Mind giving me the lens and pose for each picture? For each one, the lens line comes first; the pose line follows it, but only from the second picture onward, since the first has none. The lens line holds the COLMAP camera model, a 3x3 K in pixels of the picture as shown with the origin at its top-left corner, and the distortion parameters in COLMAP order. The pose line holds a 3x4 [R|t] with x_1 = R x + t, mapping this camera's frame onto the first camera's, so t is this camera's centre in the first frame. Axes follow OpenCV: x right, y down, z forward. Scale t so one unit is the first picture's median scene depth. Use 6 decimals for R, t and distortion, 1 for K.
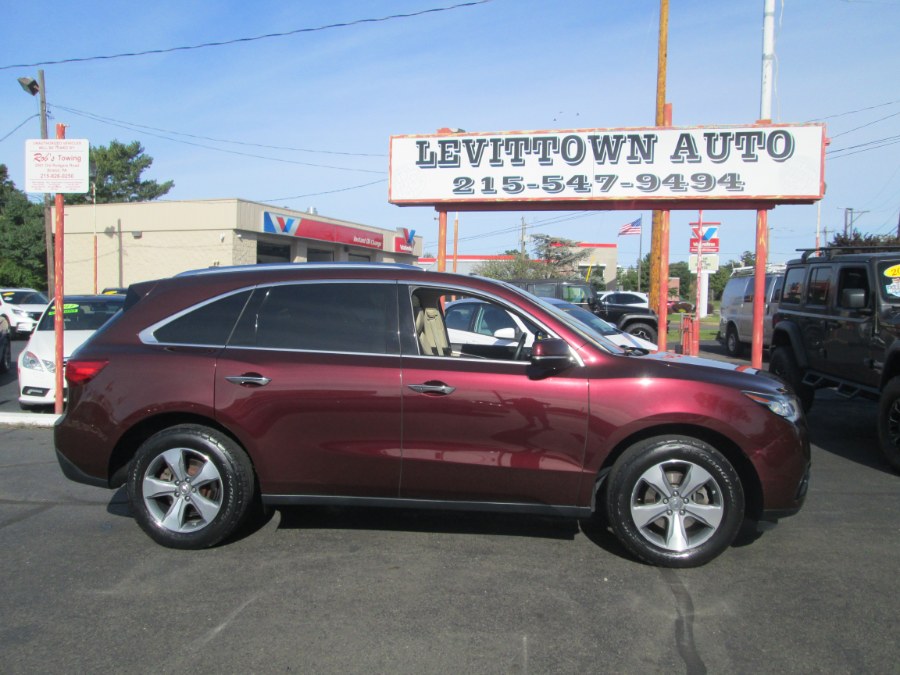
lens RADIAL K [[750.3, 0, 443.8], [0, 750.3, 334.4], [0, 0, 1]] dist [-0.032346, -0.018774]
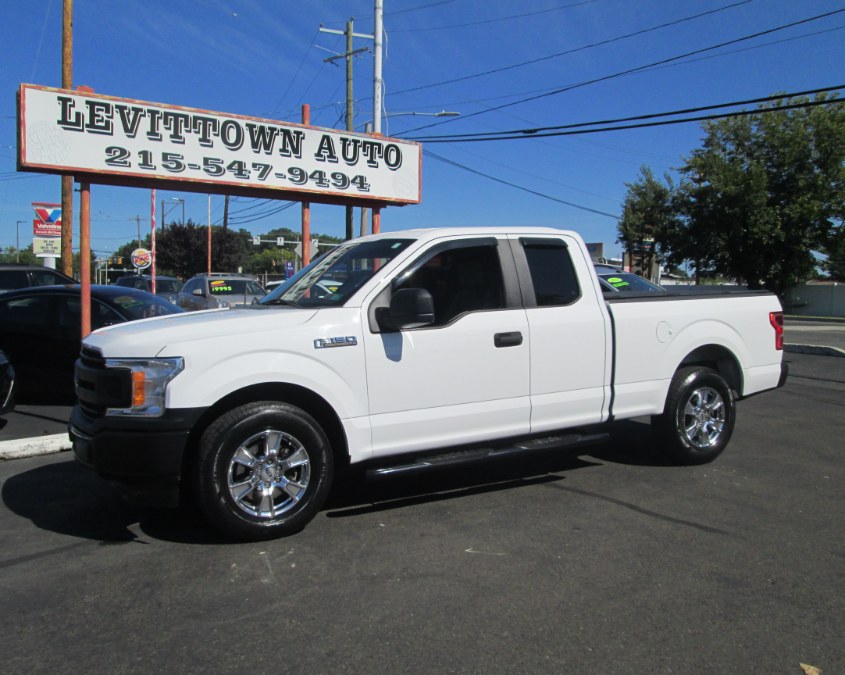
lens RADIAL K [[750.2, 0, 414.2], [0, 750.2, 340.3], [0, 0, 1]] dist [-0.052068, 0.037688]
pose [[0.662629, -0.055556, 0.746884, -0.429018], [0.034261, 0.998450, 0.043872, -0.006521], [-0.748163, -0.003481, 0.663505, 0.151004]]
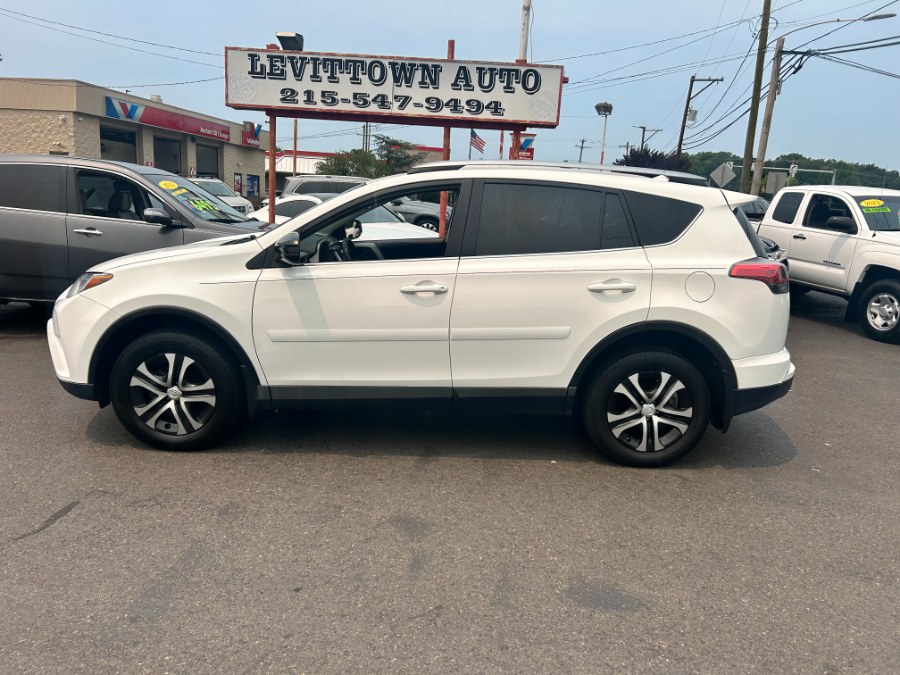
lens RADIAL K [[677.1, 0, 444.3], [0, 677.1, 337.7], [0, 0, 1]] dist [0.043603, -0.036667]
pose [[0.976671, -0.005650, 0.214665, 0.034162], [-0.028245, 0.987589, 0.154501, 0.014091], [-0.212874, -0.156960, 0.964390, -0.203434]]
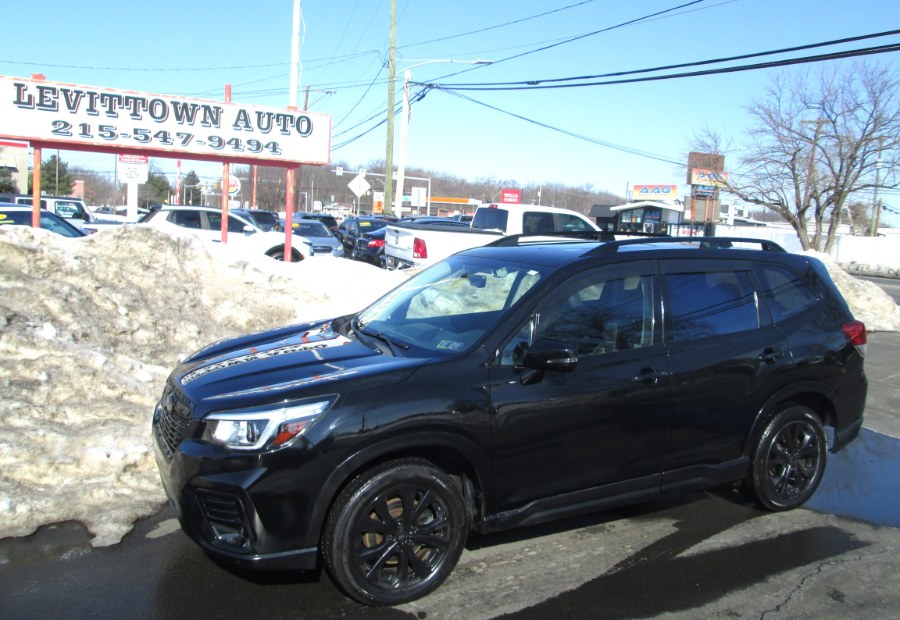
lens RADIAL K [[751.5, 0, 418.4], [0, 751.5, 272.4], [0, 0, 1]] dist [0.012491, -0.018951]
pose [[0.747754, -0.025896, 0.663470, -0.354274], [-0.002363, 0.999129, 0.041661, -0.025254], [-0.663971, -0.032720, 0.747042, -0.259778]]
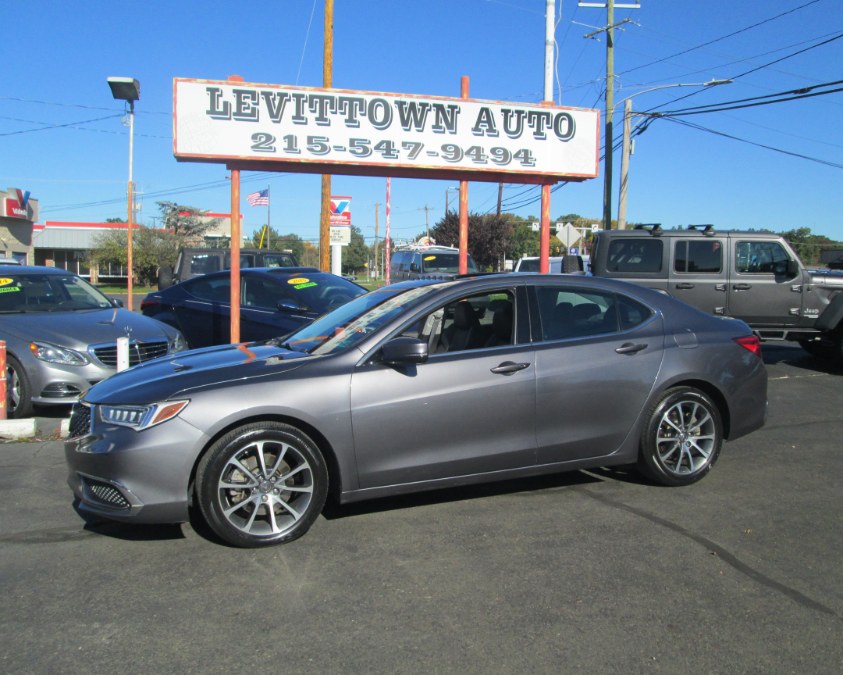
lens RADIAL K [[758.3, 0, 427.3], [0, 758.3, 330.7], [0, 0, 1]] dist [-0.046047, 0.025398]
pose [[0.884484, -0.038101, 0.465012, -0.240214], [0.023467, 0.999031, 0.037222, 0.000041], [-0.465980, -0.022010, 0.884521, 0.096973]]
